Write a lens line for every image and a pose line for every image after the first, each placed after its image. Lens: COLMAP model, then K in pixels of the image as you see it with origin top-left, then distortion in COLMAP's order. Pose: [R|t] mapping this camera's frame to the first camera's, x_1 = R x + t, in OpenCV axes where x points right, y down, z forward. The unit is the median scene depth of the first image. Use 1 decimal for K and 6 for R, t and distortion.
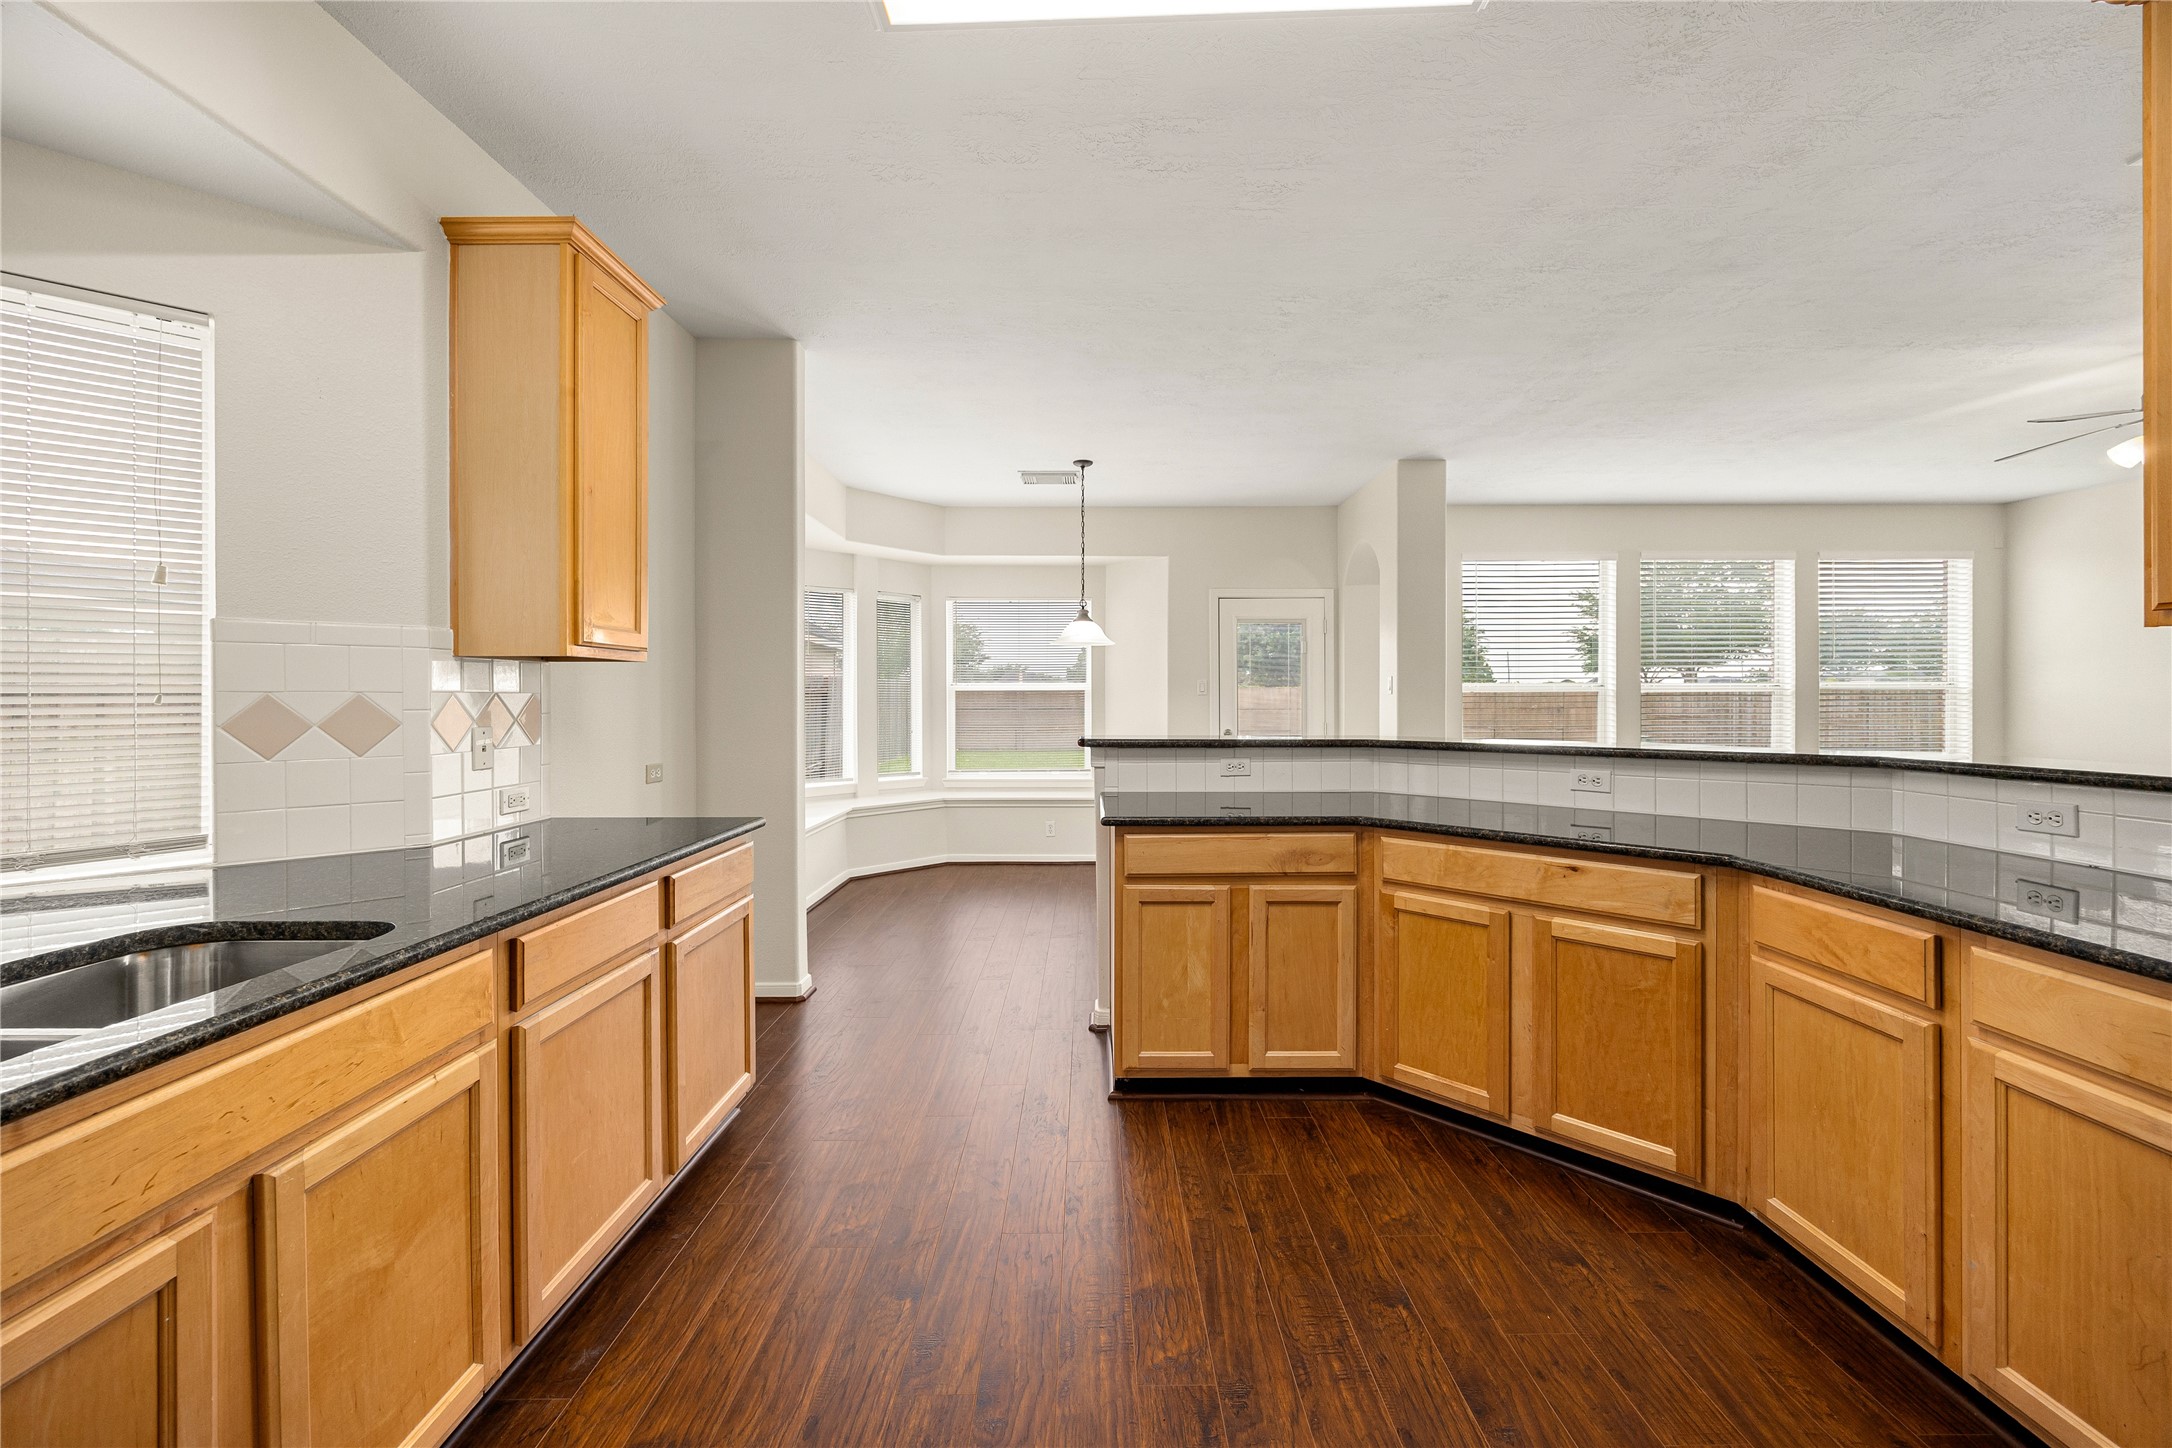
lens RADIAL K [[835.3, 0, 1099.8], [0, 835.3, 701.6], [0, 0, 1]] dist [-0.007122, 0.001191]
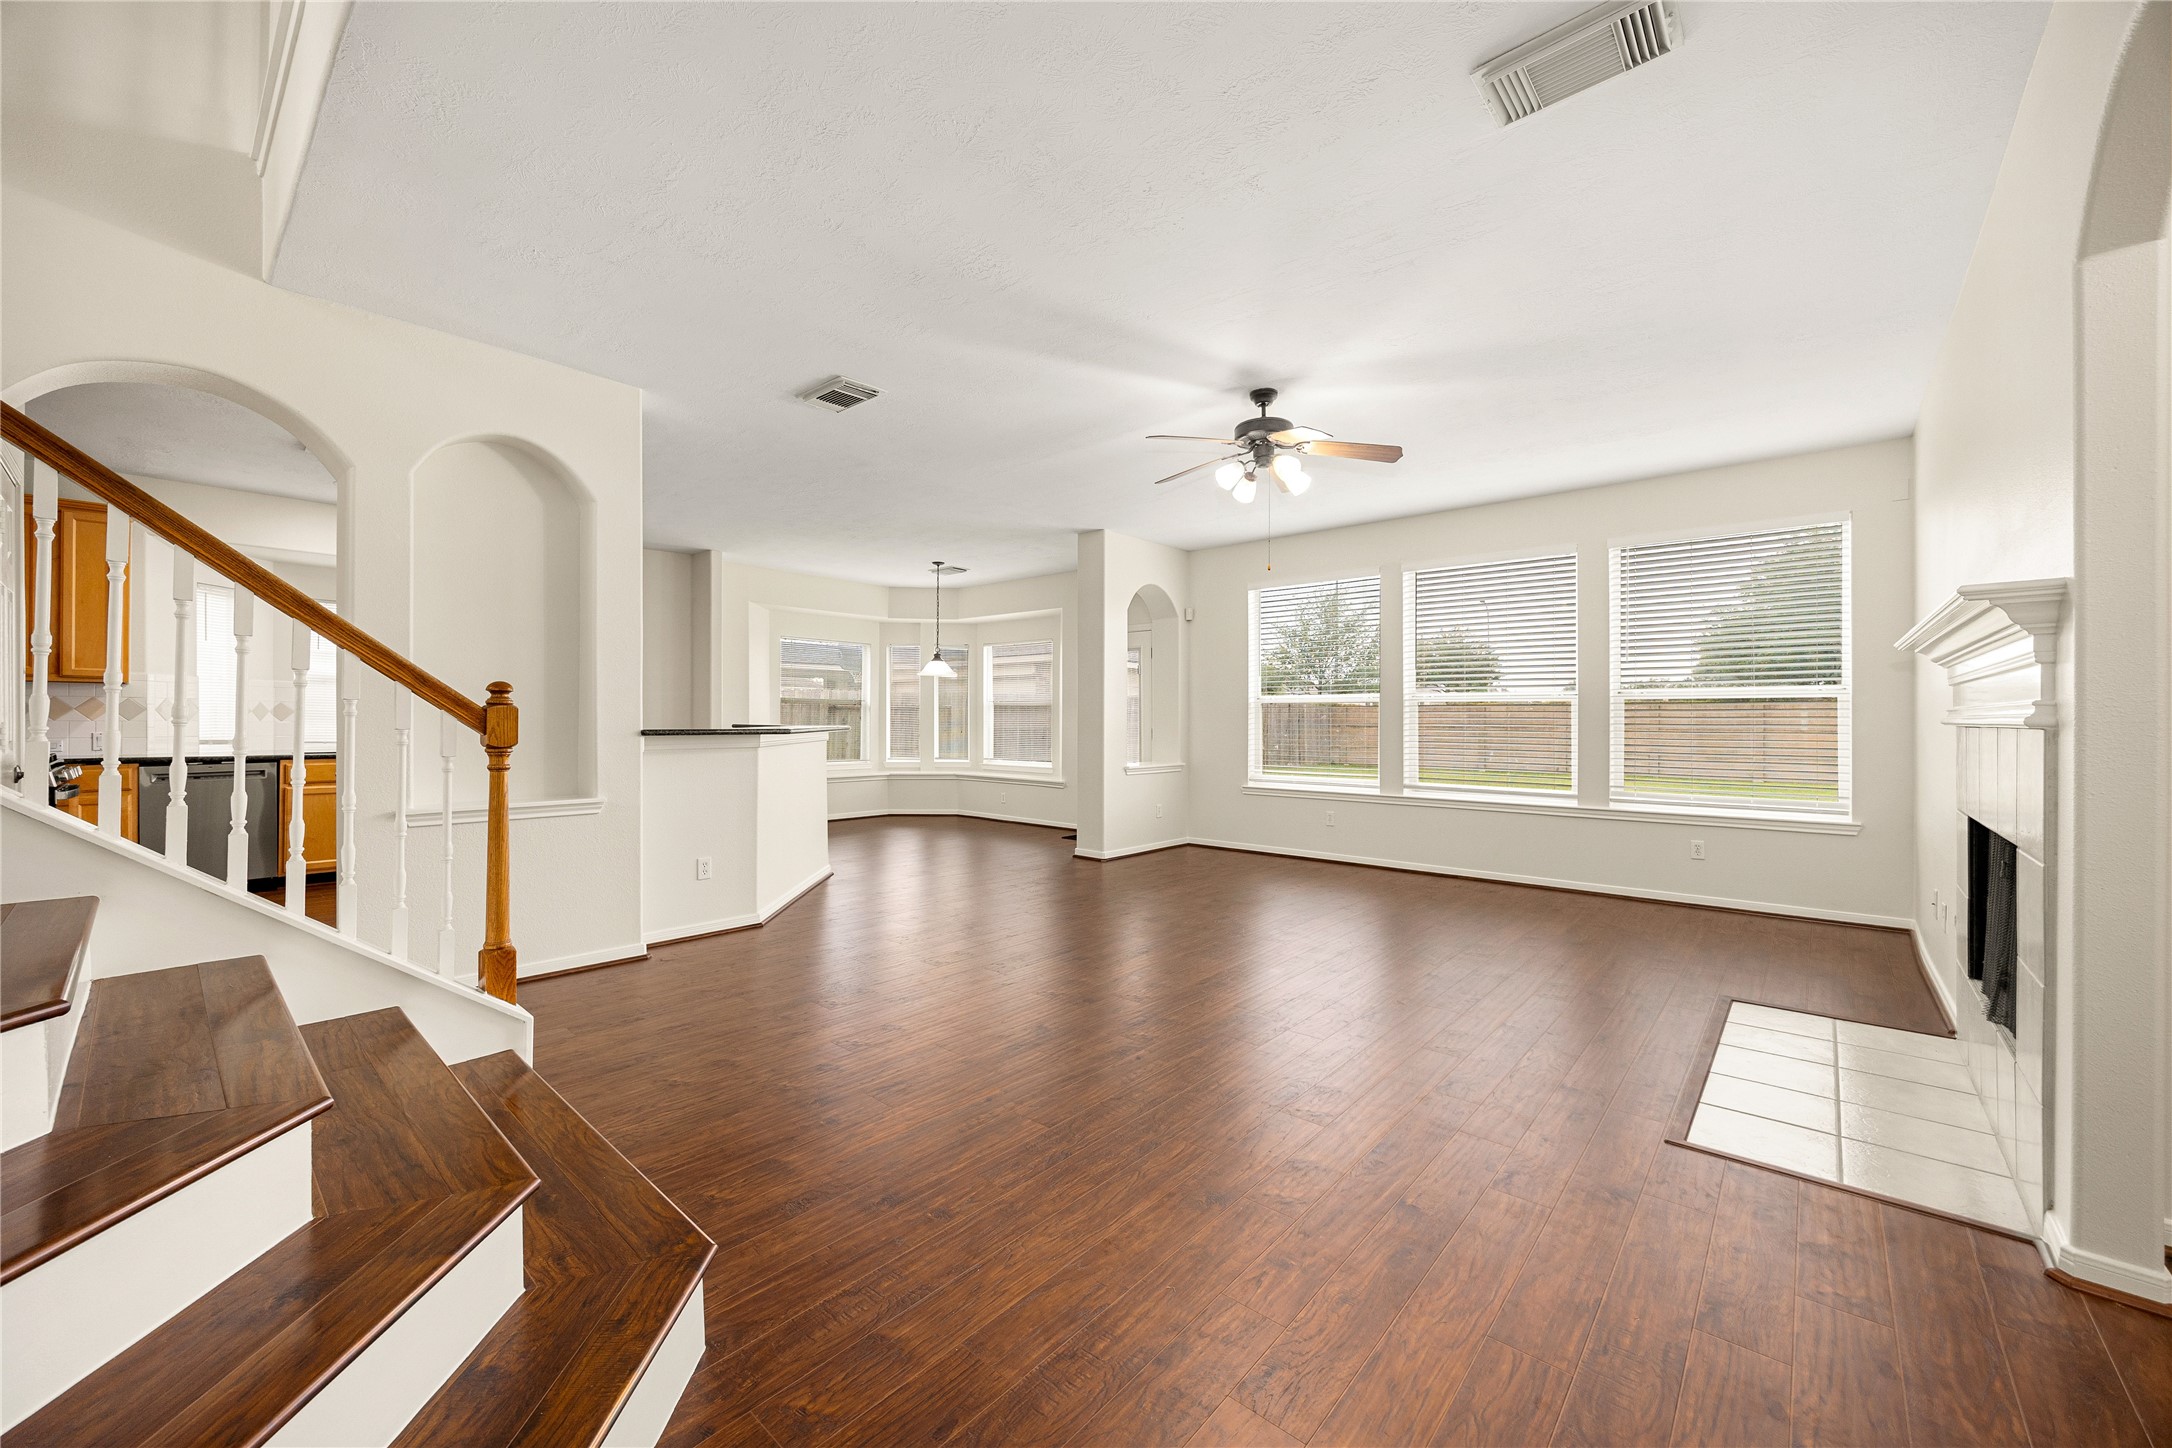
lens RADIAL K [[835.3, 0, 1098.8], [0, 835.3, 721.1], [0, 0, 1]] dist [-0.007122, 0.001191]
pose [[0.752119, 0.007252, -0.658988, 2.630745], [-0.008966, 0.999960, 0.000771, 0.032234], [0.658967, 0.005329, 0.752153, -0.020674]]
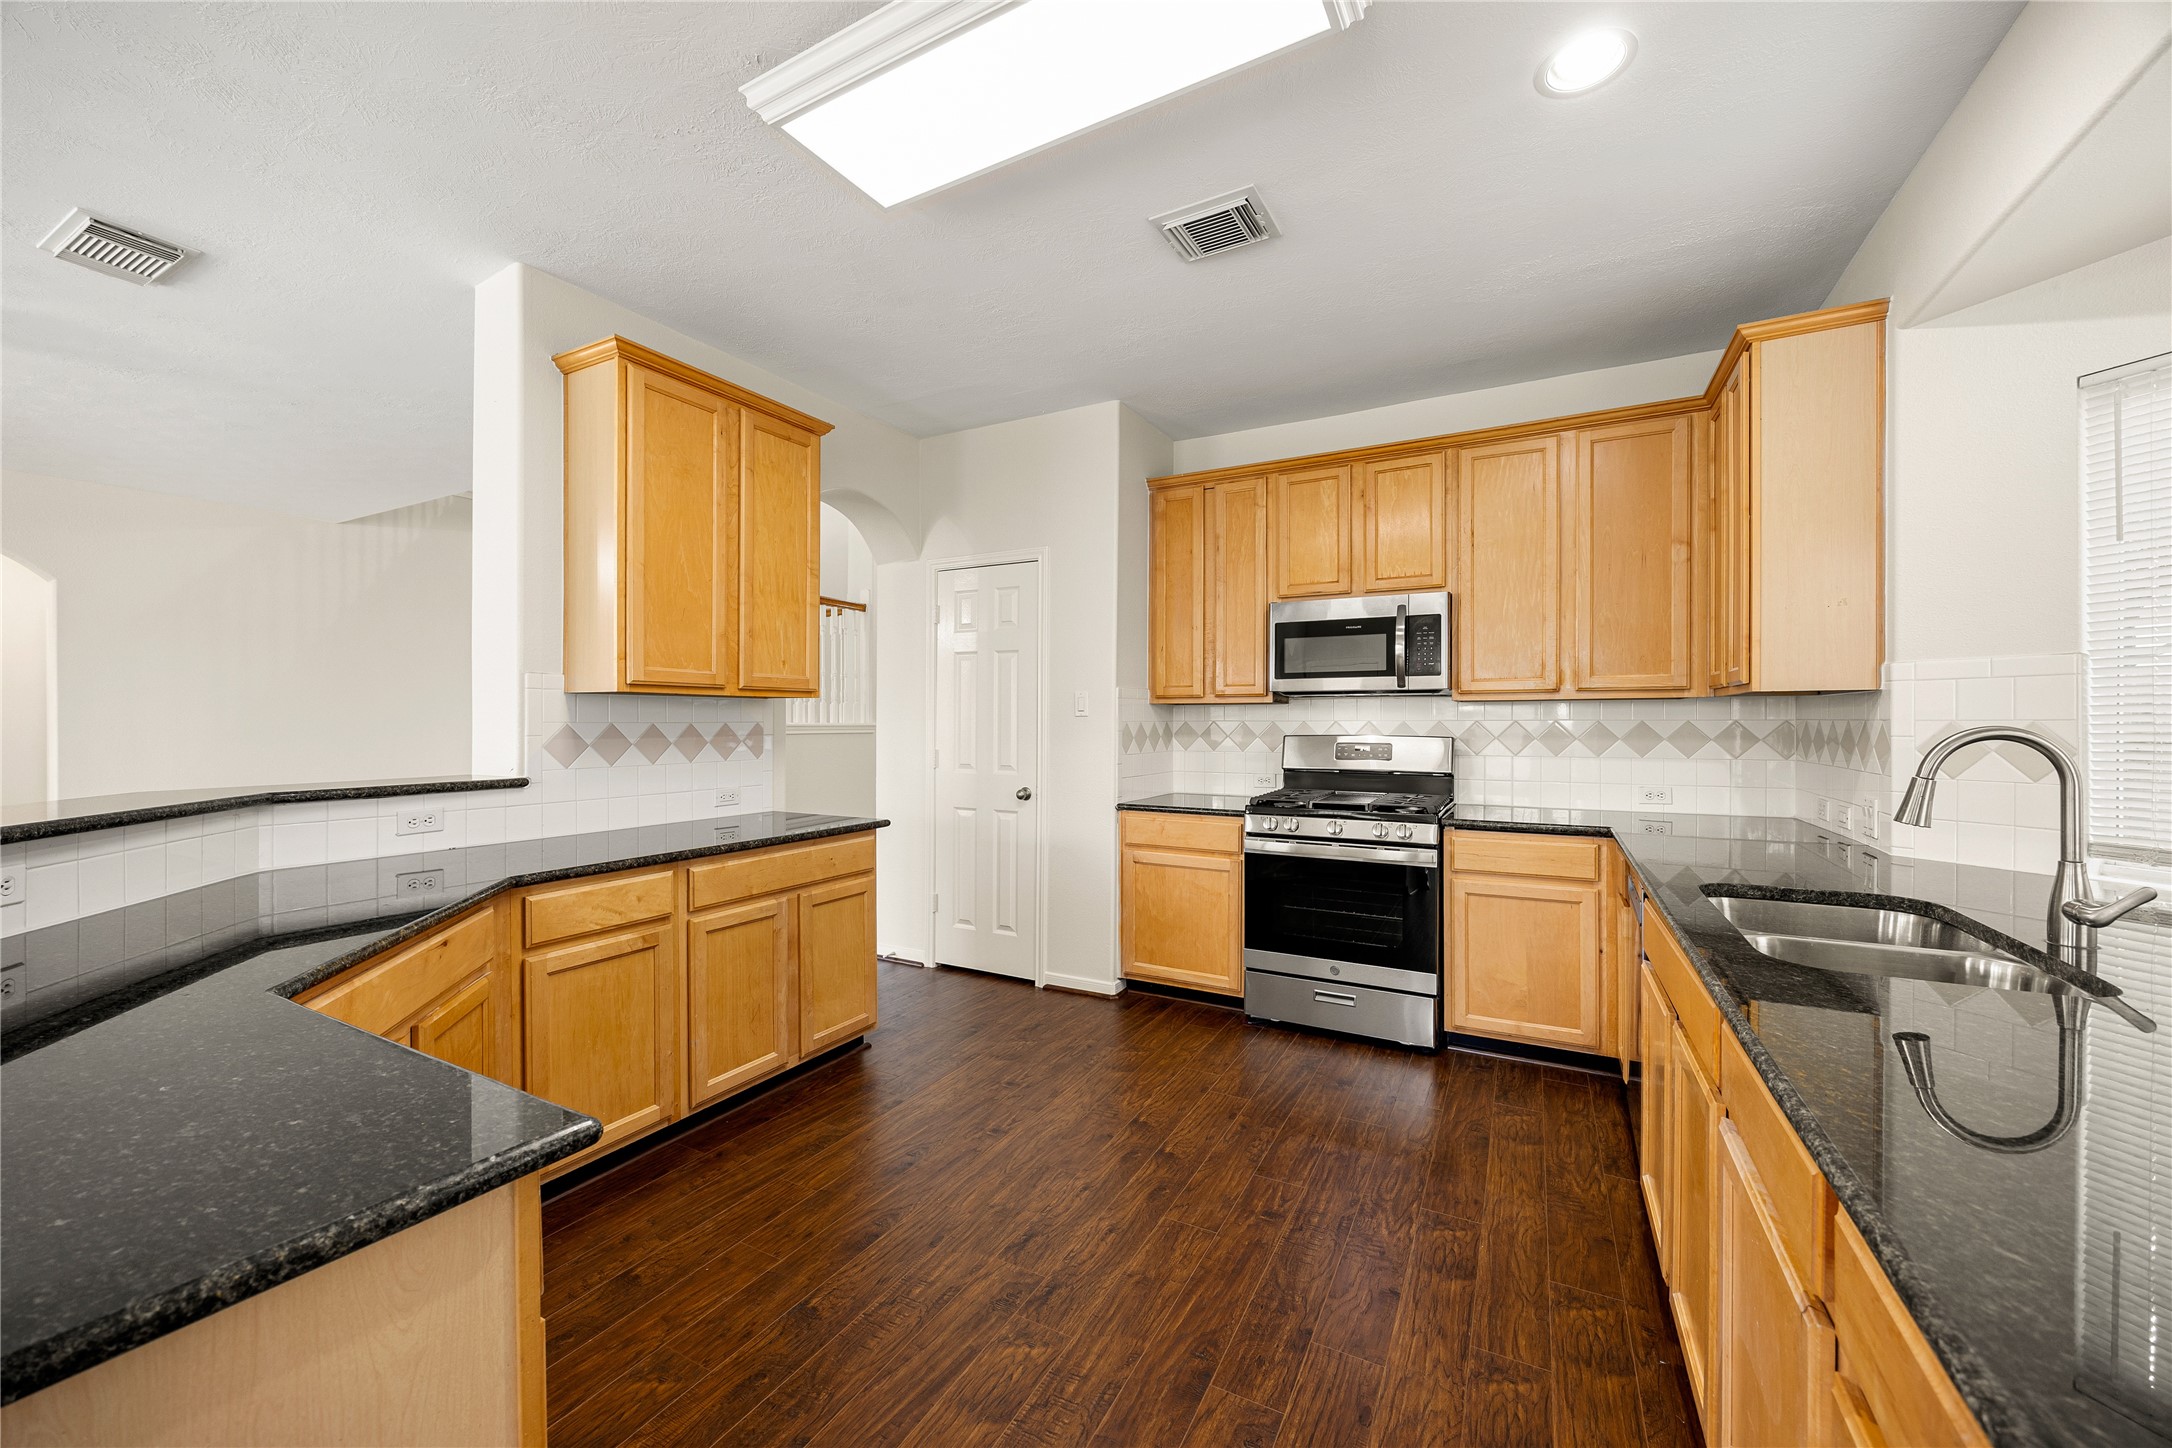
lens RADIAL K [[835.3, 0, 1093.6], [0, 835.3, 722.0], [0, 0, 1]] dist [-0.007122, 0.001191]
pose [[-0.877912, 0.005956, 0.478785, -0.313917], [0.007252, 0.999973, 0.000858, -0.008497], [-0.478767, 0.004225, -0.877932, 1.179498]]
